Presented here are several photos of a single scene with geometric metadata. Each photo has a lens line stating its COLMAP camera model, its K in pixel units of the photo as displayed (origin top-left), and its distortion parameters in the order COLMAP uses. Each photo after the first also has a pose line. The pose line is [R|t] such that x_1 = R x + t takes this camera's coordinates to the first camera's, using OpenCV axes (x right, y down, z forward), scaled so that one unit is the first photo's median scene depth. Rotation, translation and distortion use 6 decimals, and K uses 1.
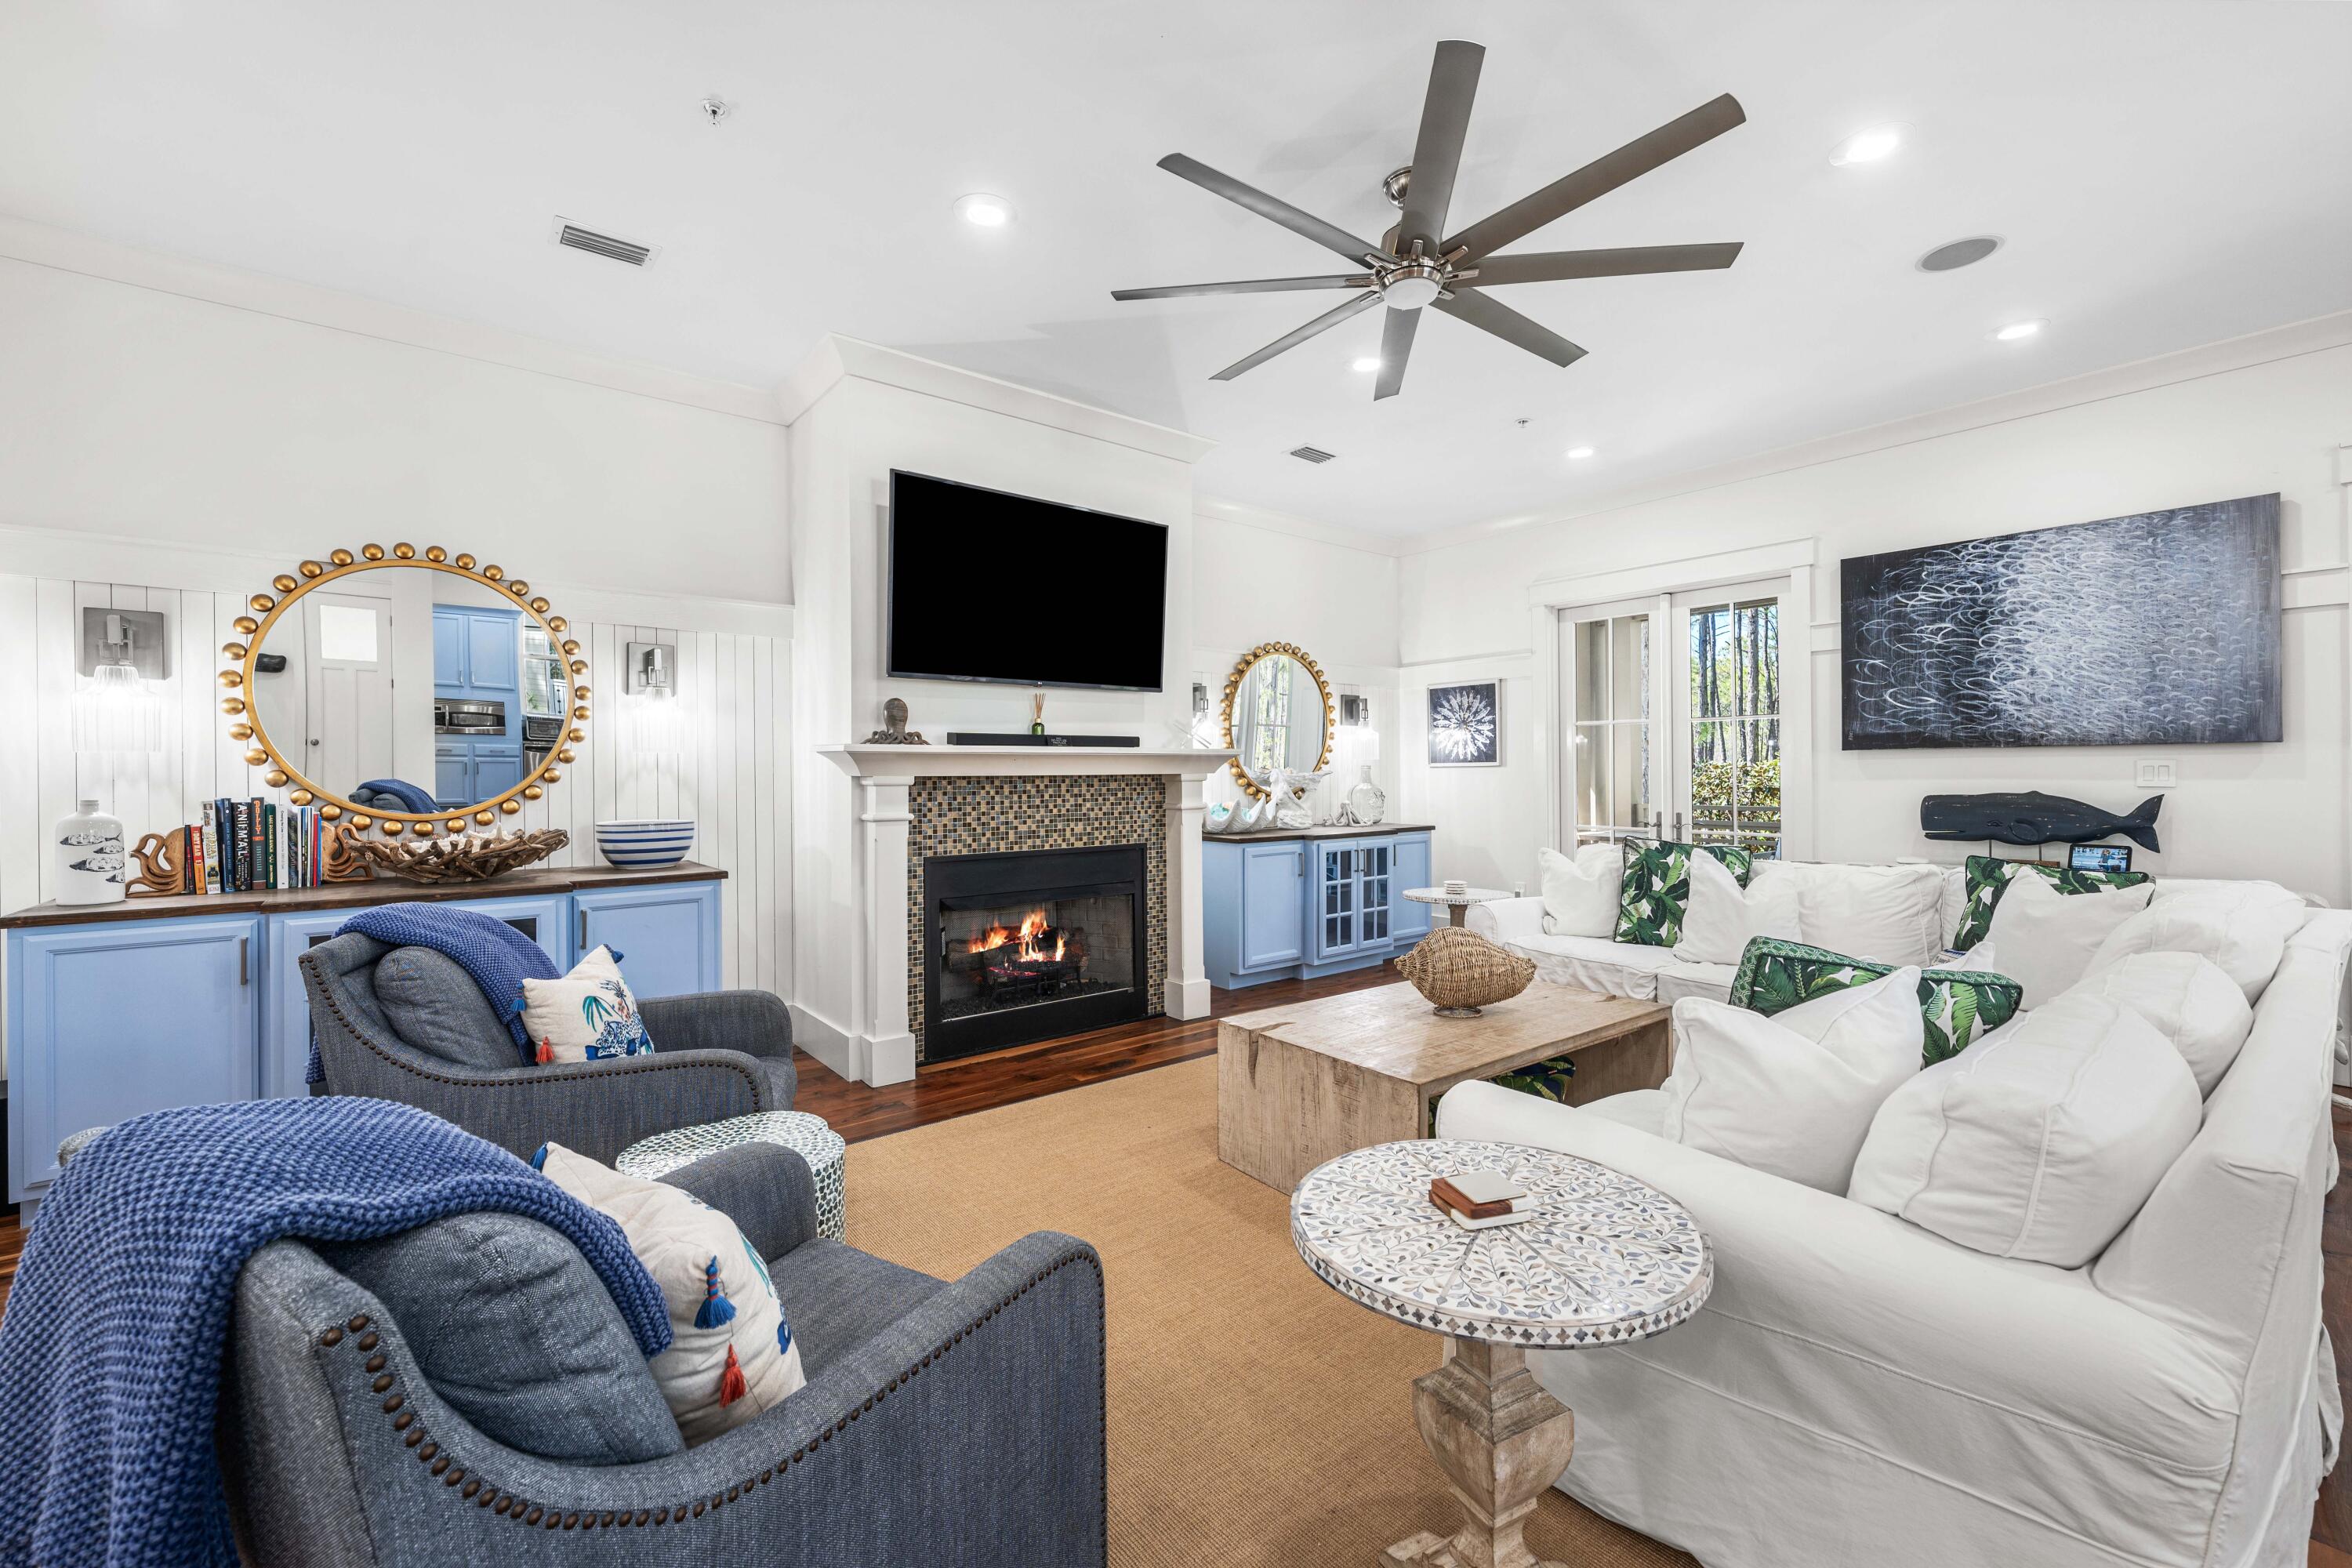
lens RADIAL K [[963.9, 0, 1164.3], [0, 963.9, 770.6], [0, 0, 1]] dist [-0.000242, -0.000261]
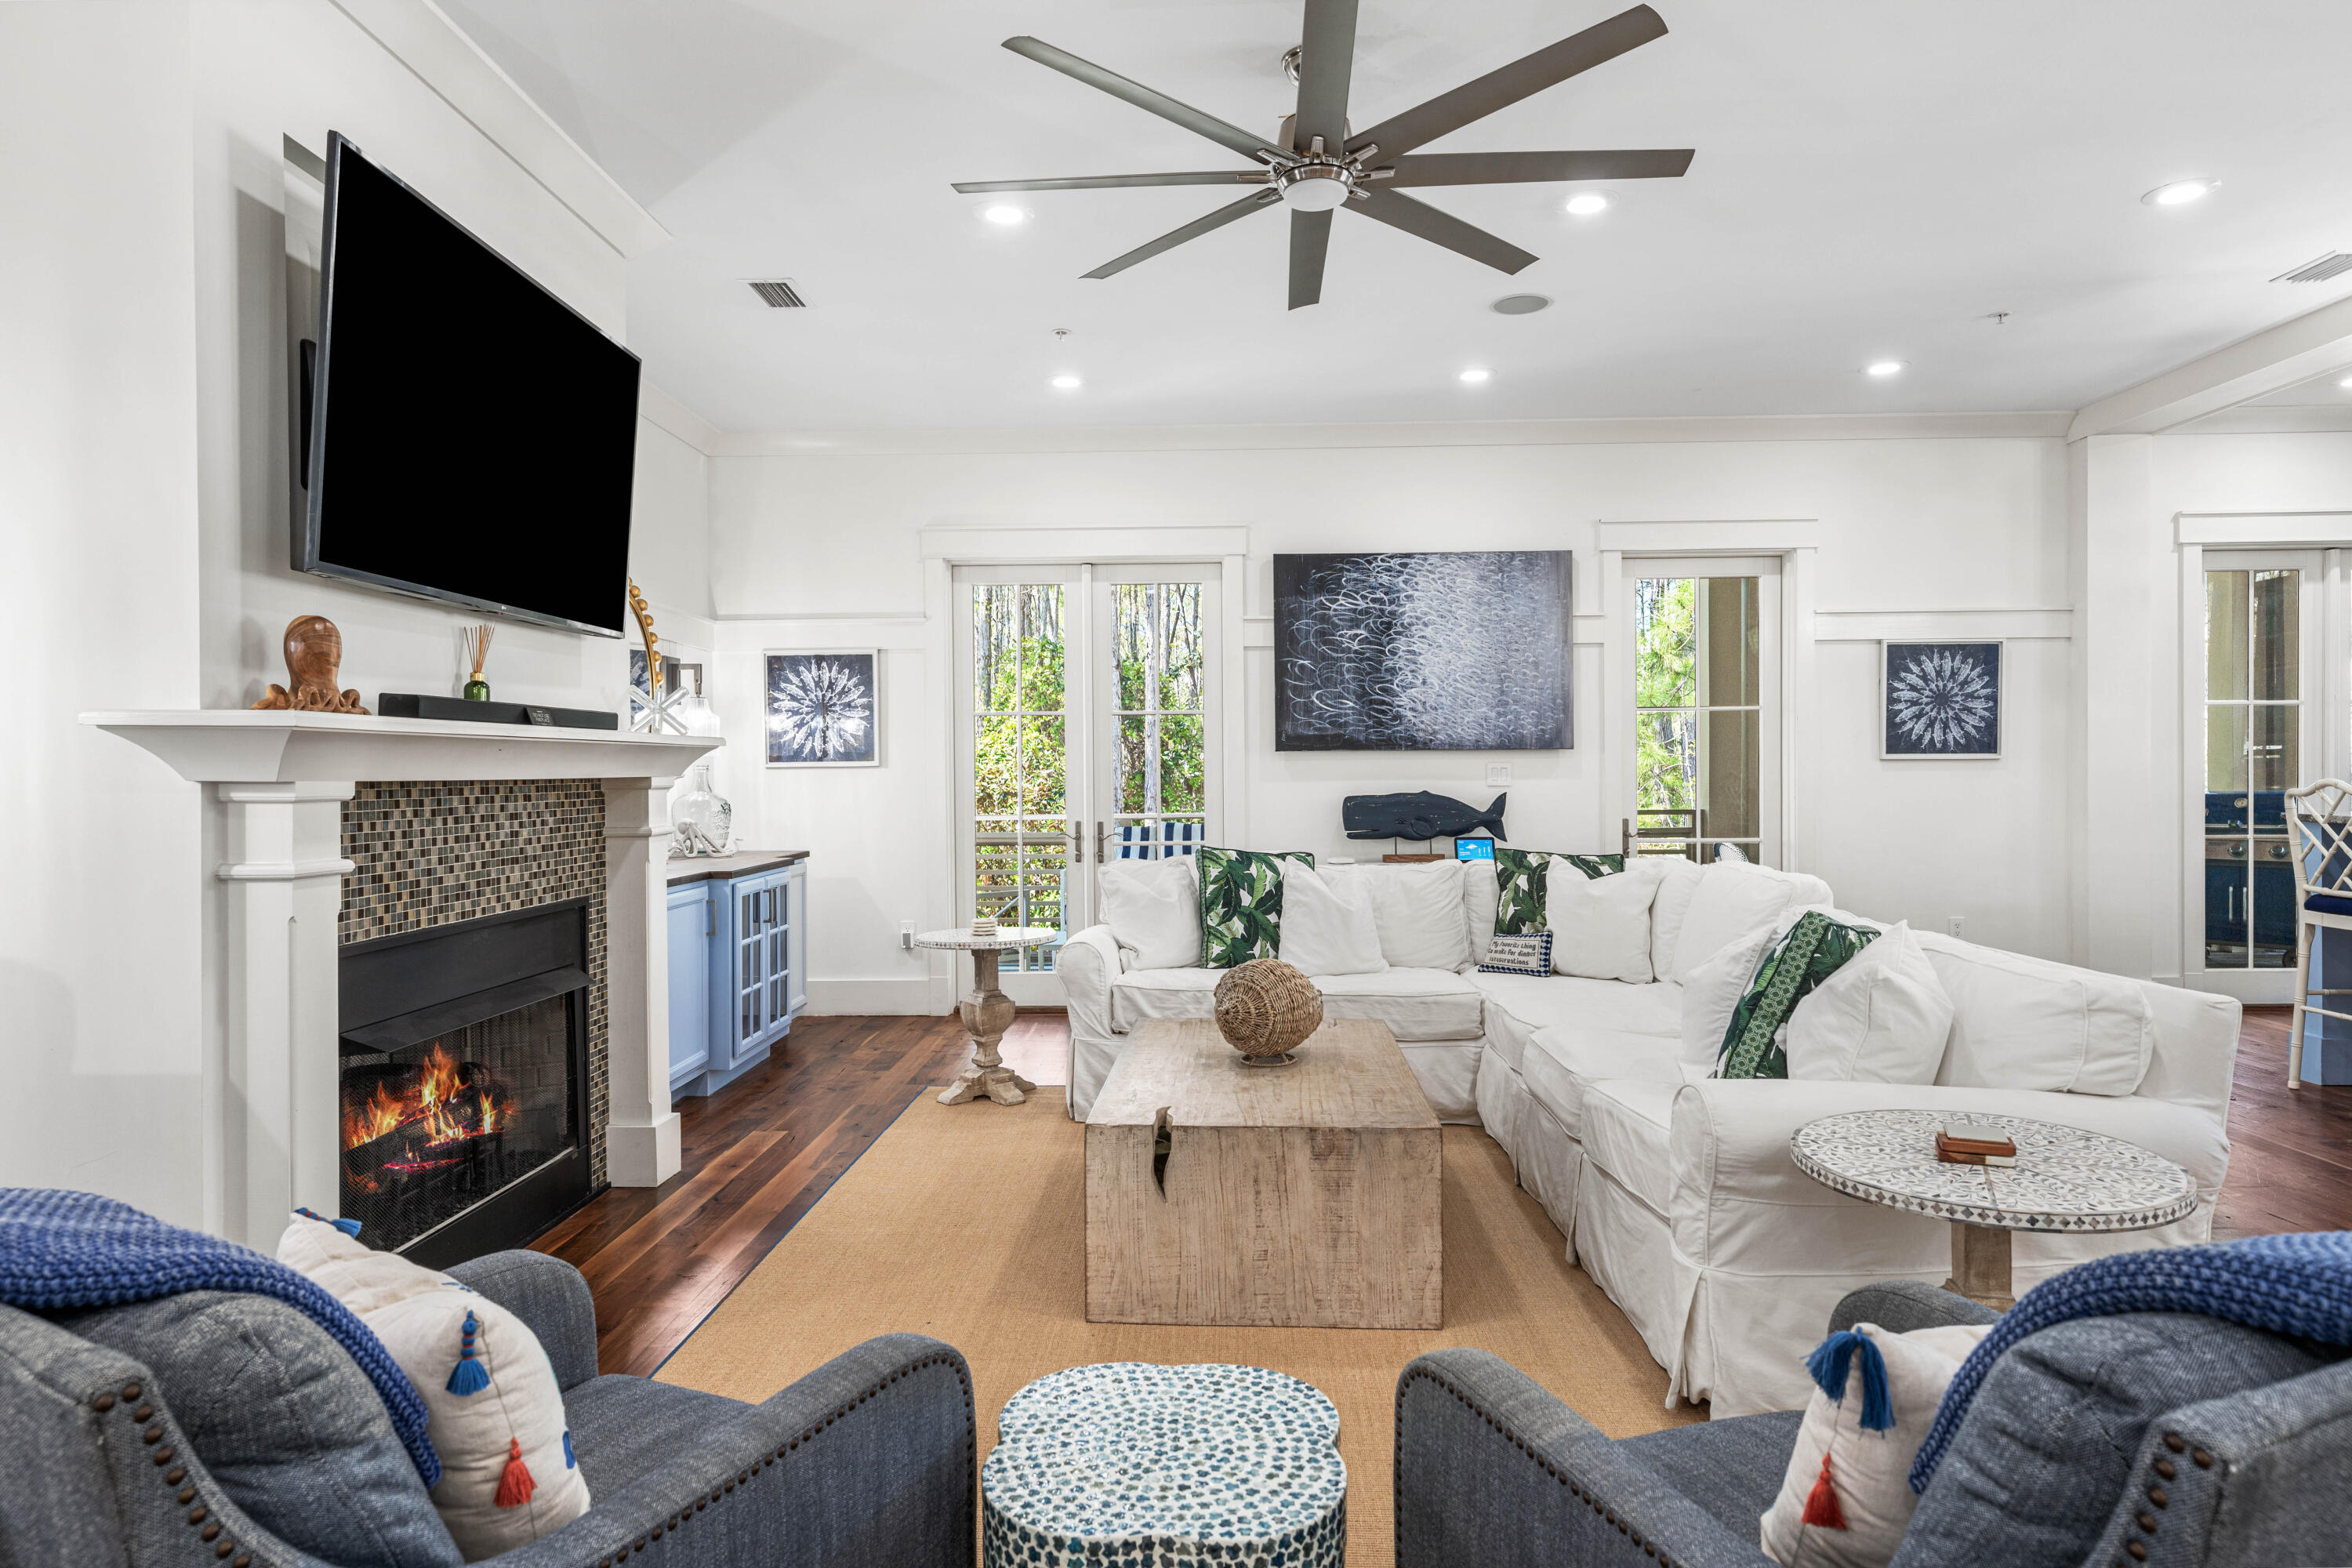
lens RADIAL K [[1371.5, 0, 1195.7], [0, 1371.5, 778.8], [0, 0, 1]] dist [0.006422, -0.003641]
pose [[0.635256, -0.003054, 0.772296, -0.462247], [0.000934, 0.999994, 0.003186, 0.002391], [-0.772301, -0.001303, 0.635255, 0.210162]]
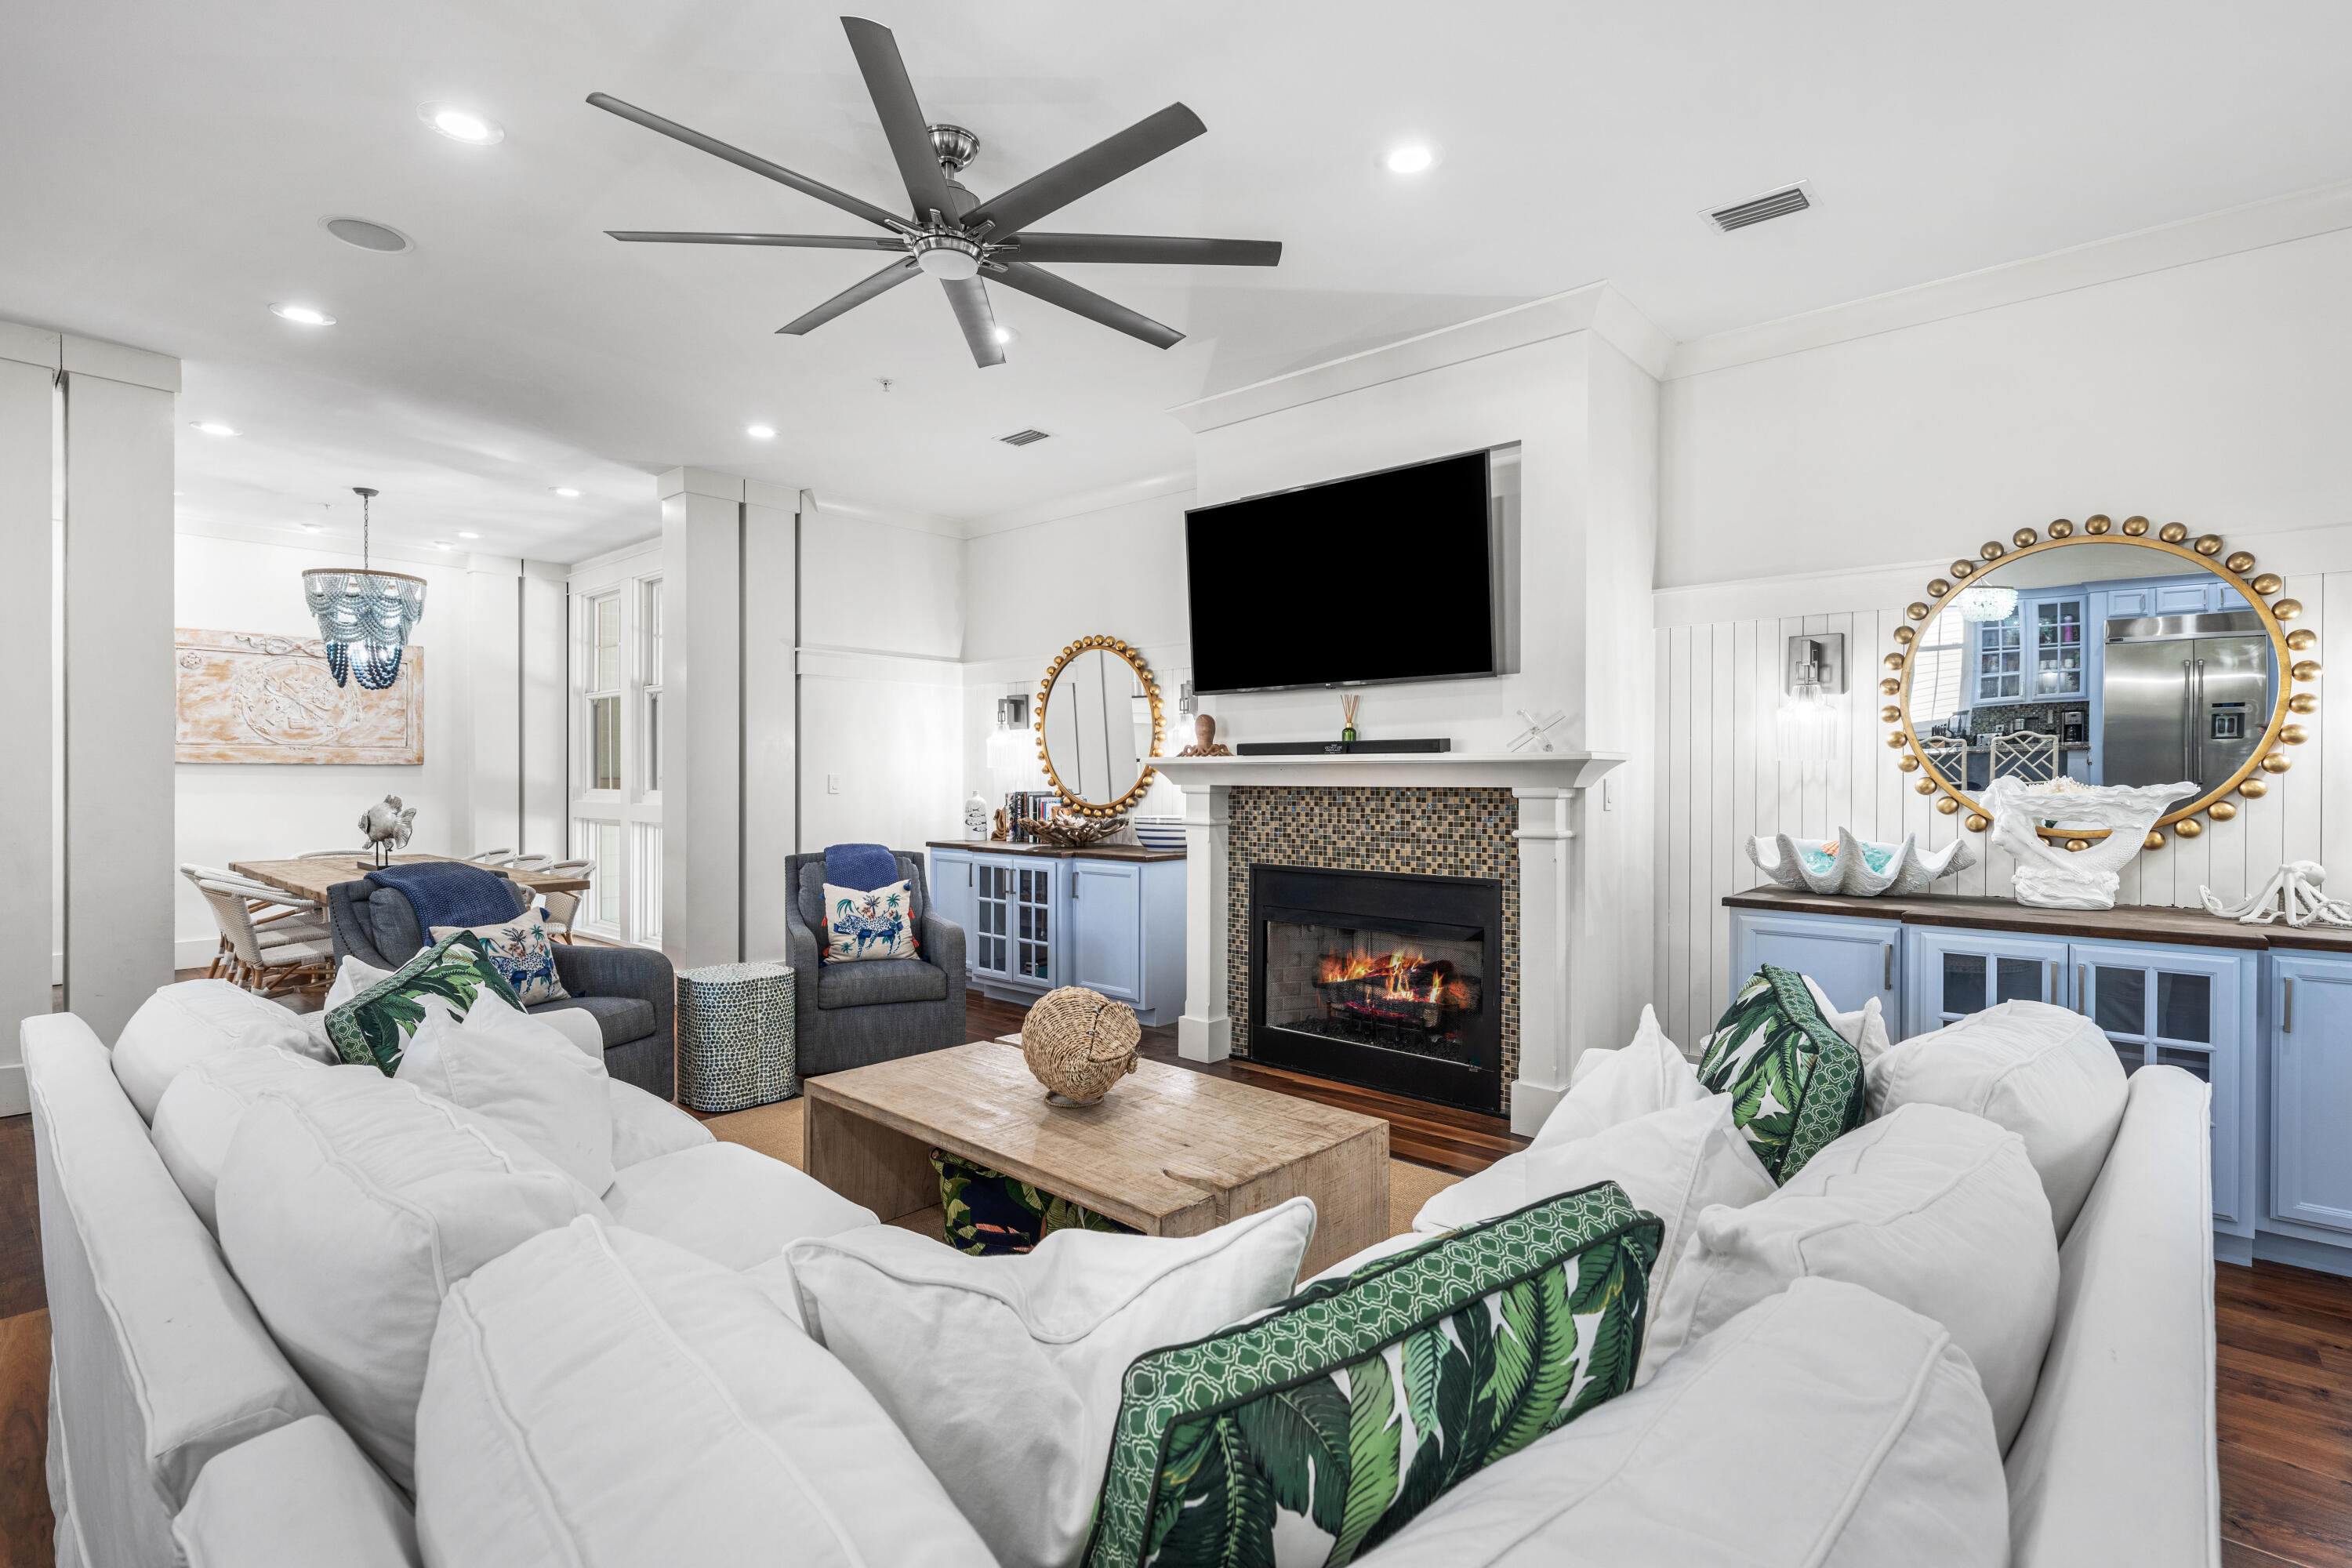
lens RADIAL K [[1114.2, 0, 1183.5], [0, 1114.2, 777.1], [0, 0, 1]] dist [0.001952, 0.000584]
pose [[0.173995, 0.004353, -0.984737, 0.856737], [-0.006577, 0.999973, 0.003259, -0.006007], [0.984724, 0.005910, 0.174019, 0.664423]]
